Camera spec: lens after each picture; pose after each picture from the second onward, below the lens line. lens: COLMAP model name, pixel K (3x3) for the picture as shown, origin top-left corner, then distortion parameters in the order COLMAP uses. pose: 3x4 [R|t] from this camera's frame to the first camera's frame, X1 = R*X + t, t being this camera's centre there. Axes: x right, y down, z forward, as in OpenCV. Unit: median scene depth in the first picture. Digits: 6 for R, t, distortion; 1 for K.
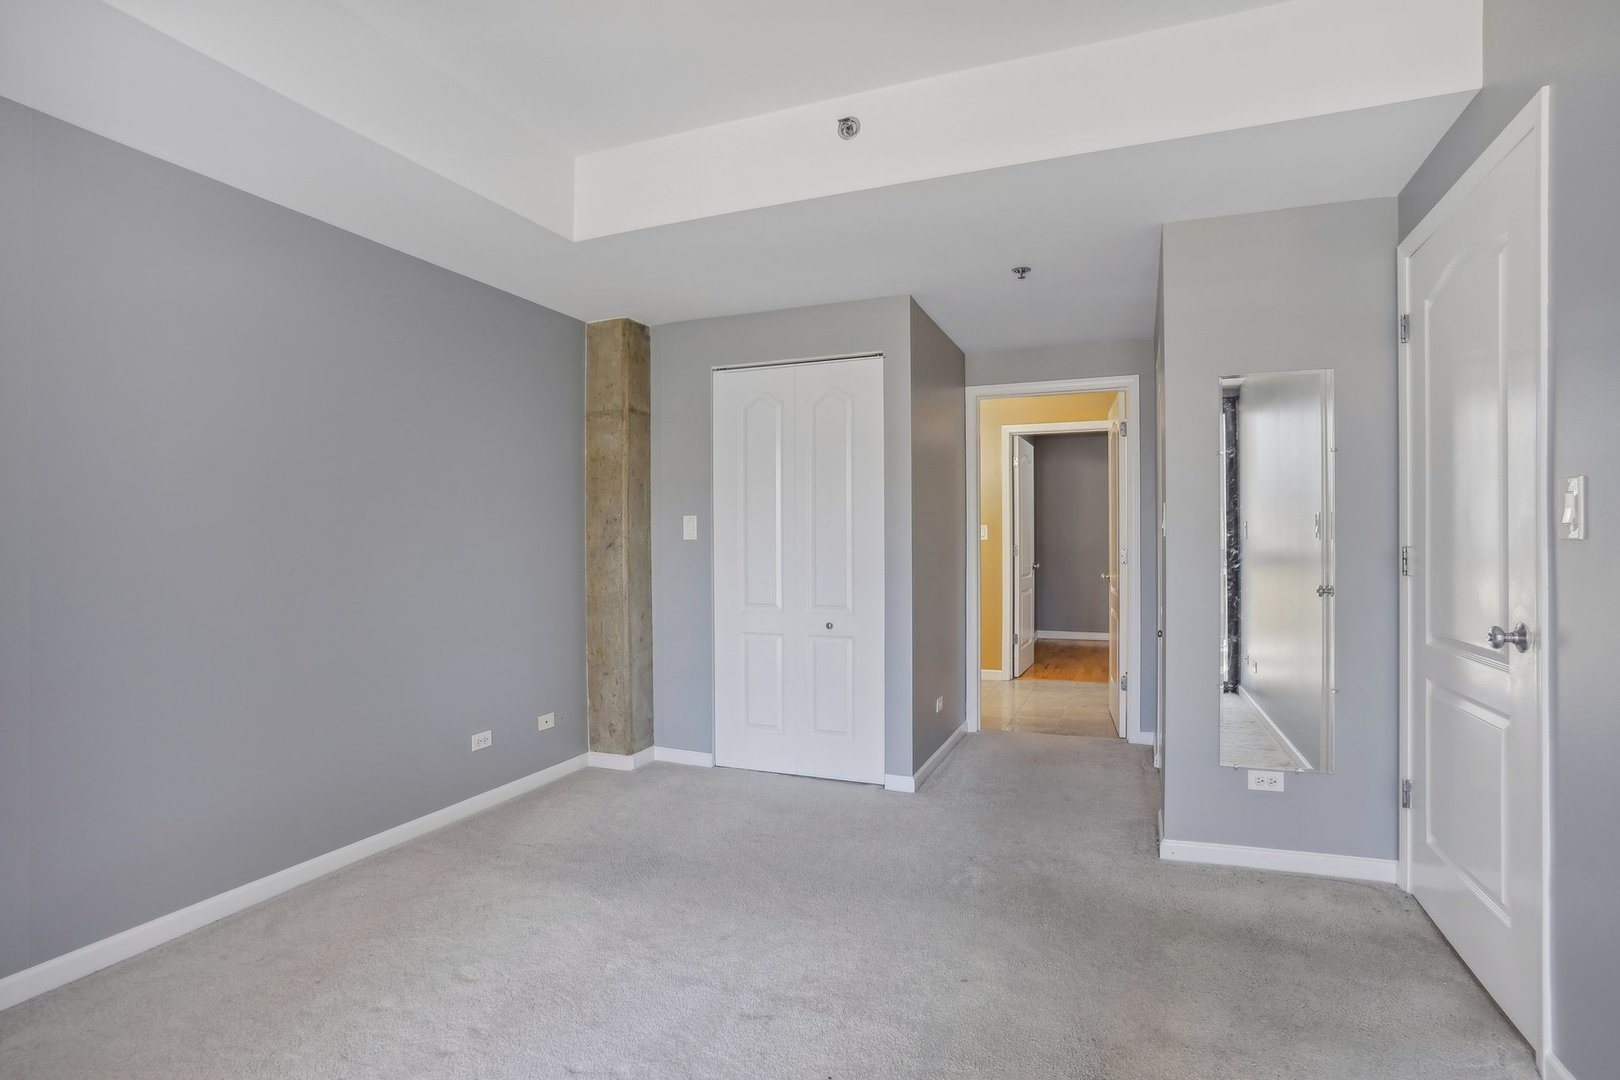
lens RADIAL K [[824.7, 0, 798.2], [0, 824.7, 542.6], [0, 0, 1]] dist [-0.077047, 0.032289]
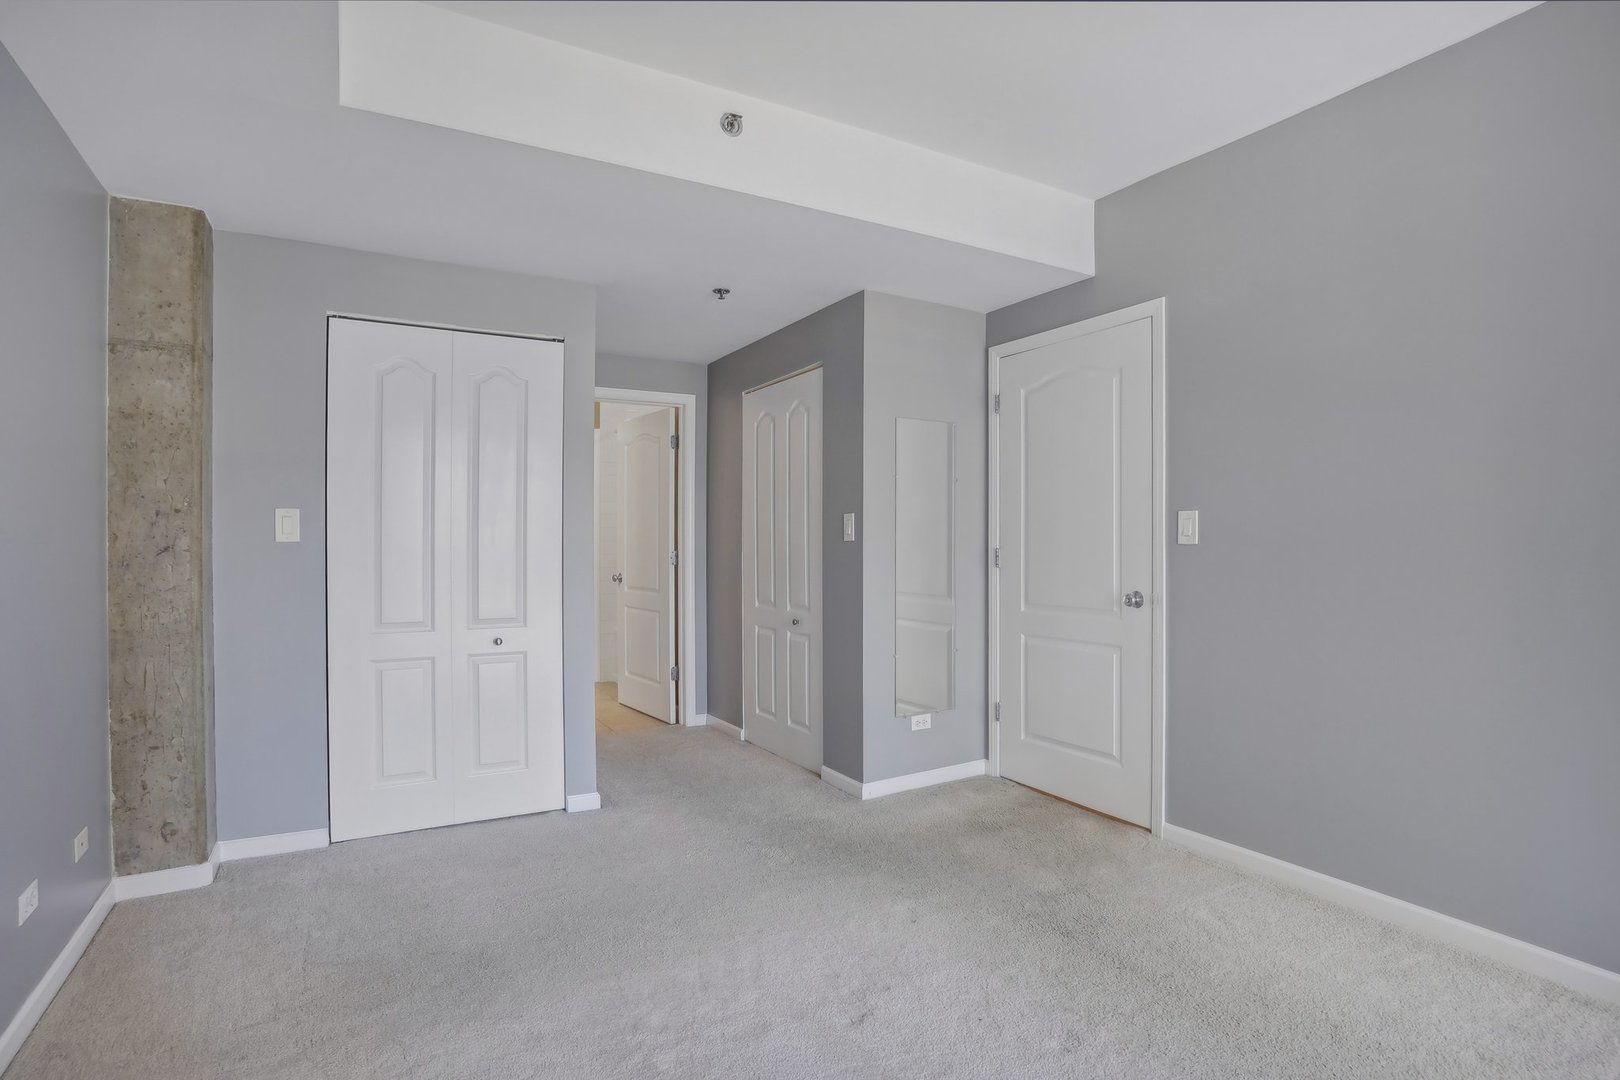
lens RADIAL K [[824.7, 0, 812.1], [0, 824.7, 543.1], [0, 0, 1]] dist [-0.077047, 0.032289]
pose [[0.605045, 0.001322, 0.796190, -0.420379], [-0.000088, 0.999999, -0.001594, -0.000969], [-0.796192, 0.000894, 0.605044, 0.208839]]
